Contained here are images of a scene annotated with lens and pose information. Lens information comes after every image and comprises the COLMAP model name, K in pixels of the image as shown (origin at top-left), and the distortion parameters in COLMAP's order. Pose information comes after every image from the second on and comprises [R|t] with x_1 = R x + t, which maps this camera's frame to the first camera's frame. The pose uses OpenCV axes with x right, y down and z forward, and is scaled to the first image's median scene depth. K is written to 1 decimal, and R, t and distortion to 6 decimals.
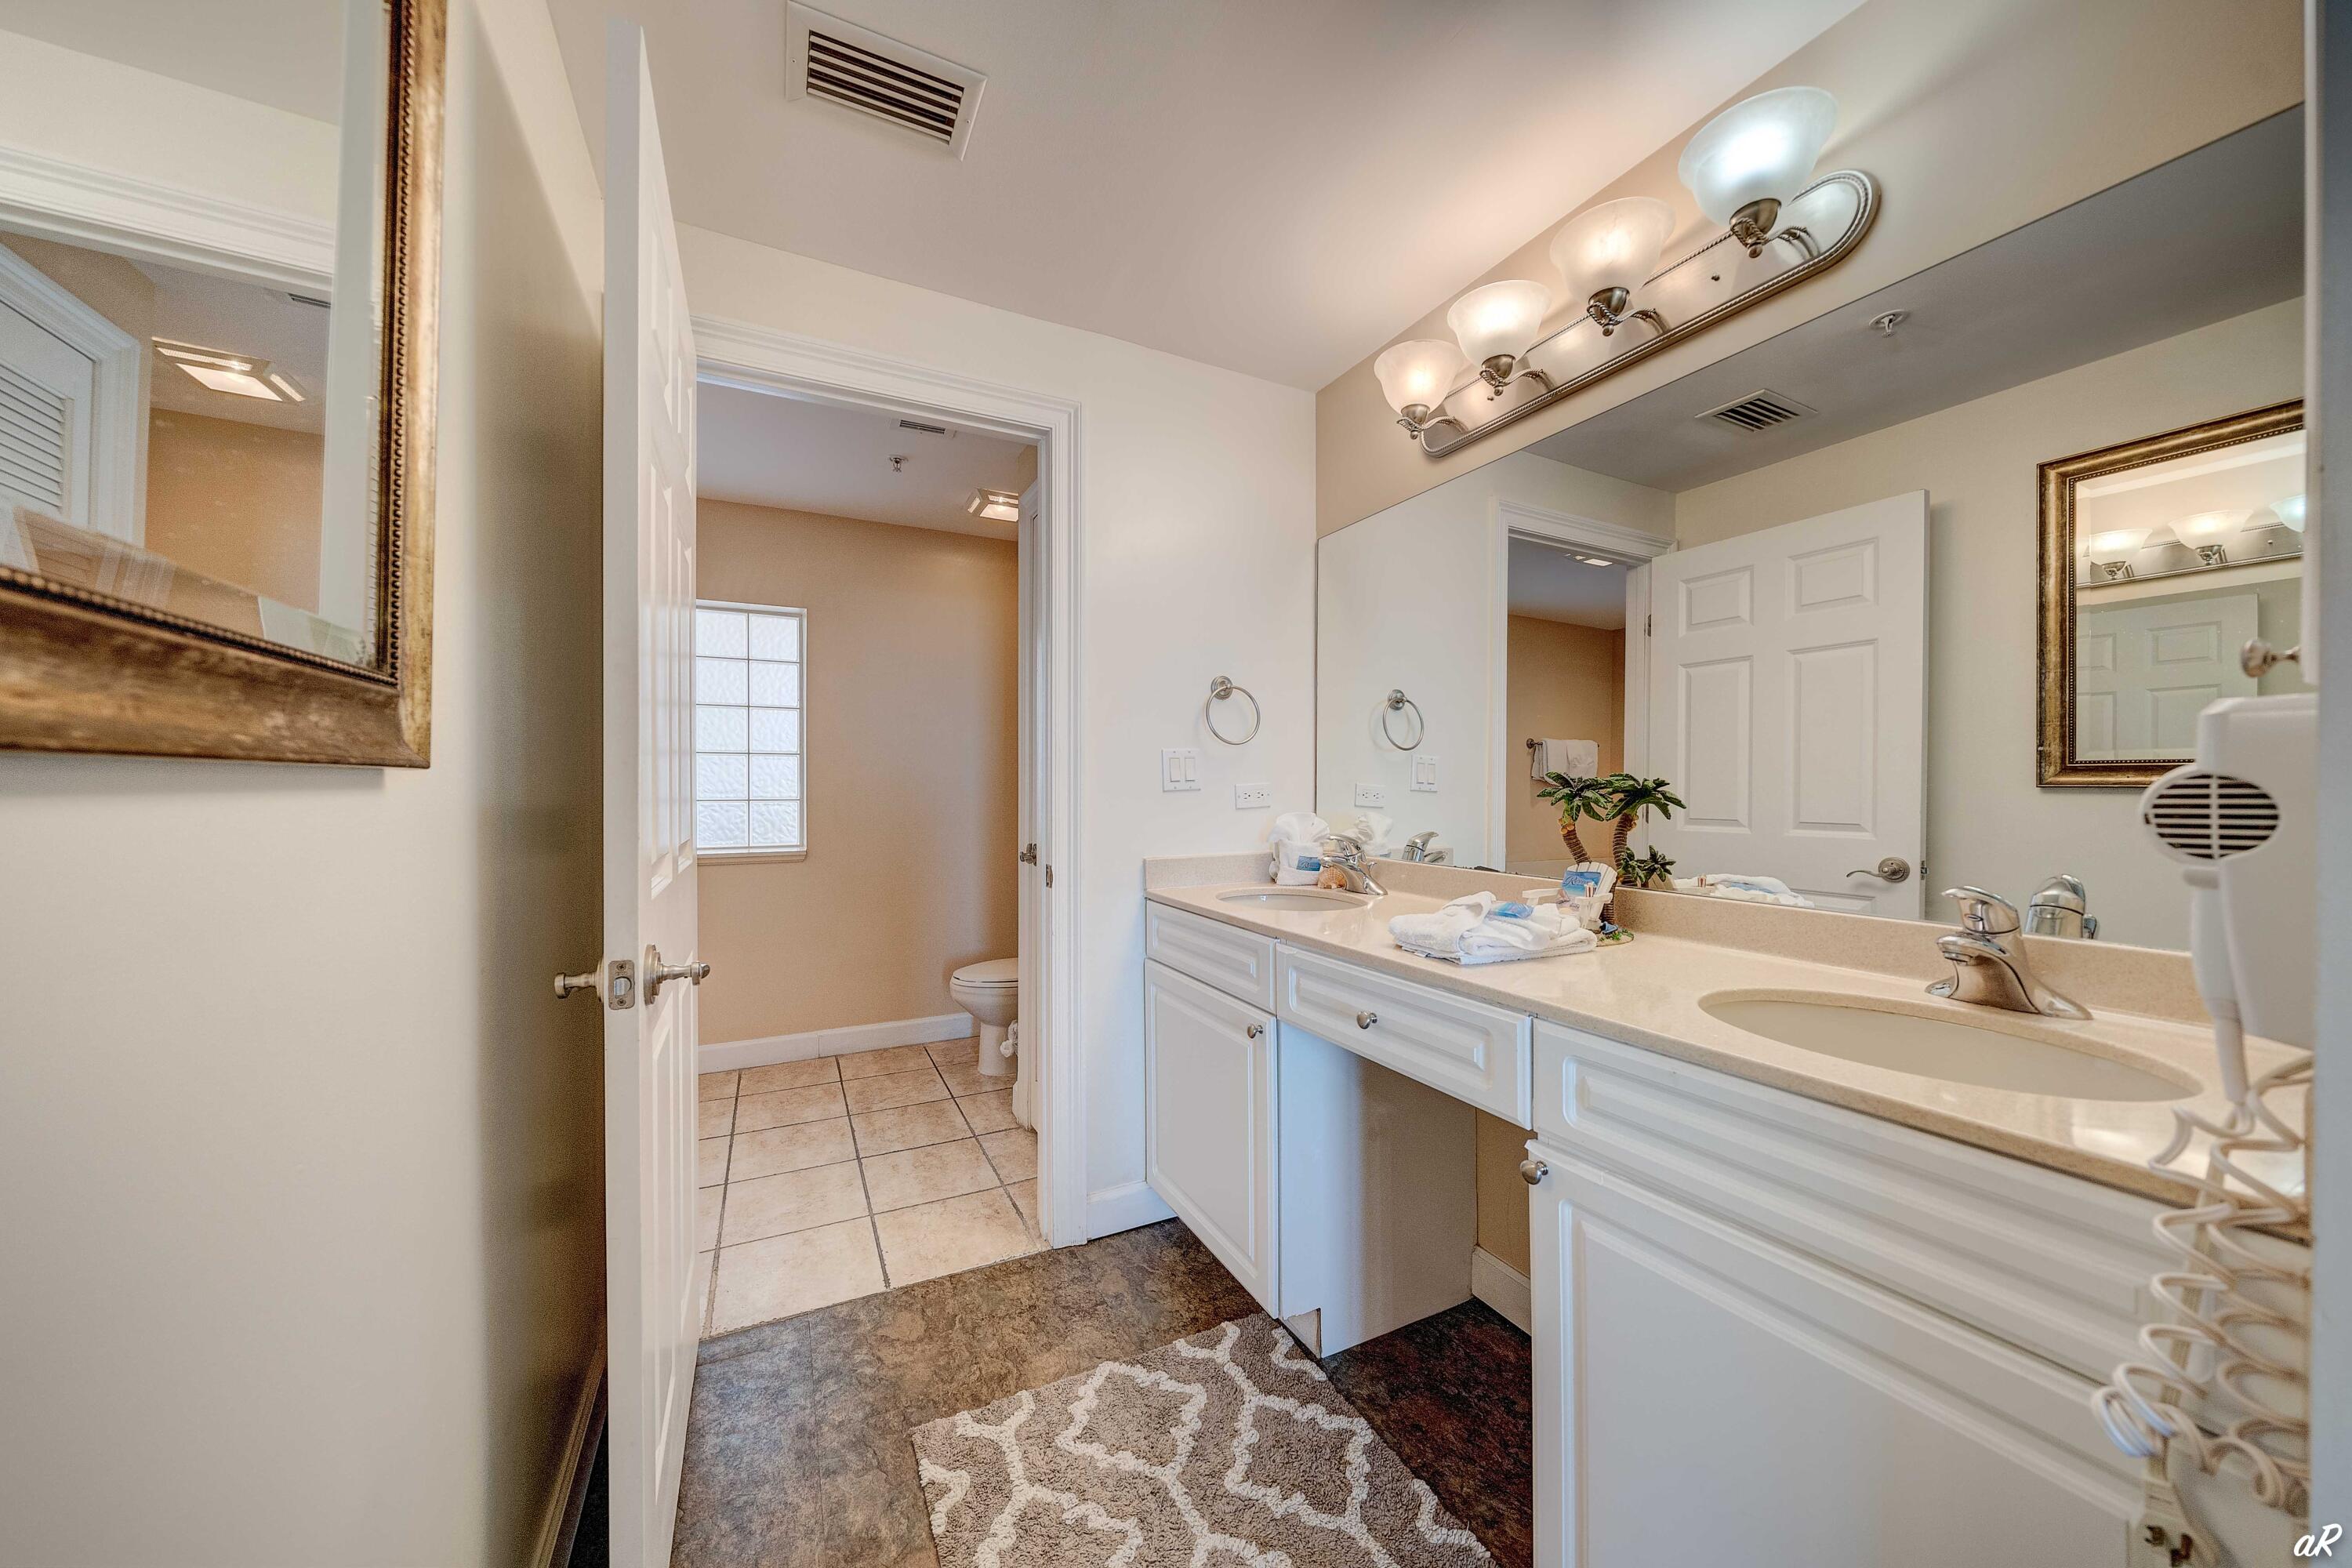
lens RADIAL K [[797.8, 0, 1168.2], [0, 797.8, 791.1], [0, 0, 1]] dist [0.026510, -0.000019]
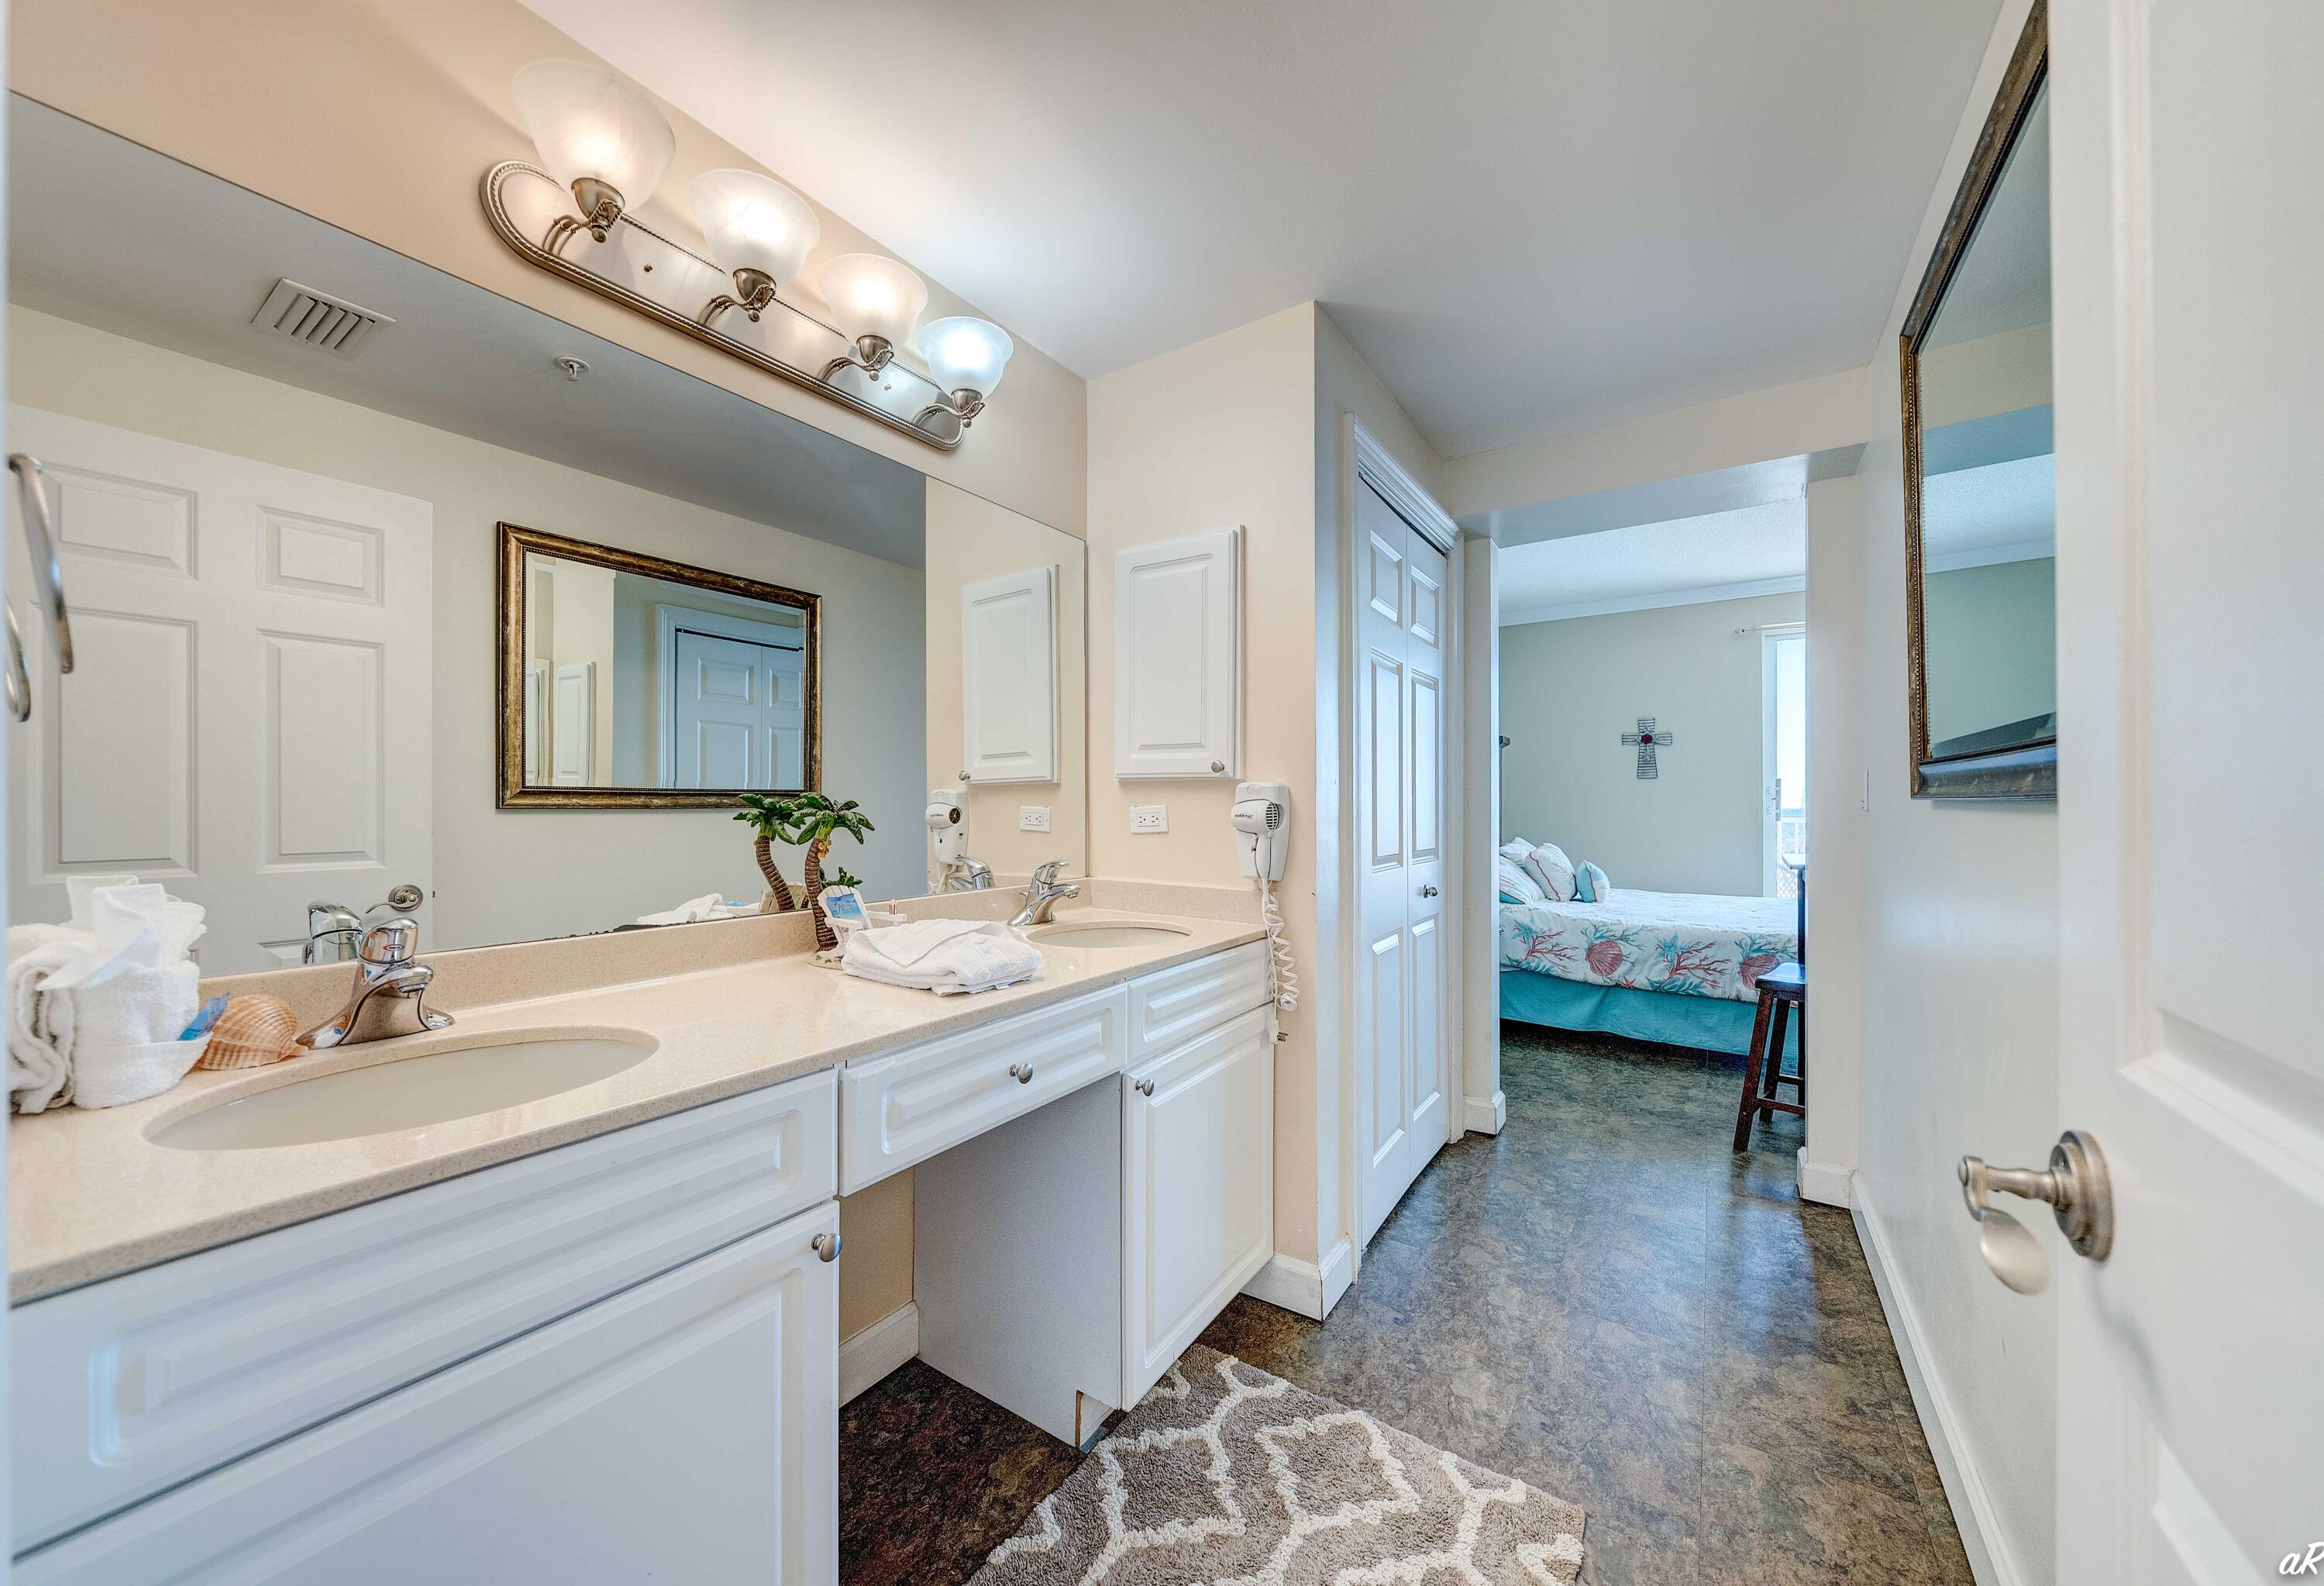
lens RADIAL K [[827.2, 0, 1162.0], [0, 827.2, 793.0], [0, 0, 1]] dist [-0.001867, -0.000130]
pose [[-0.493686, 0.014922, 0.869512, -0.518869], [0.003108, 0.999877, -0.015395, -0.007900], [-0.869635, -0.004898, -0.493671, 1.089444]]
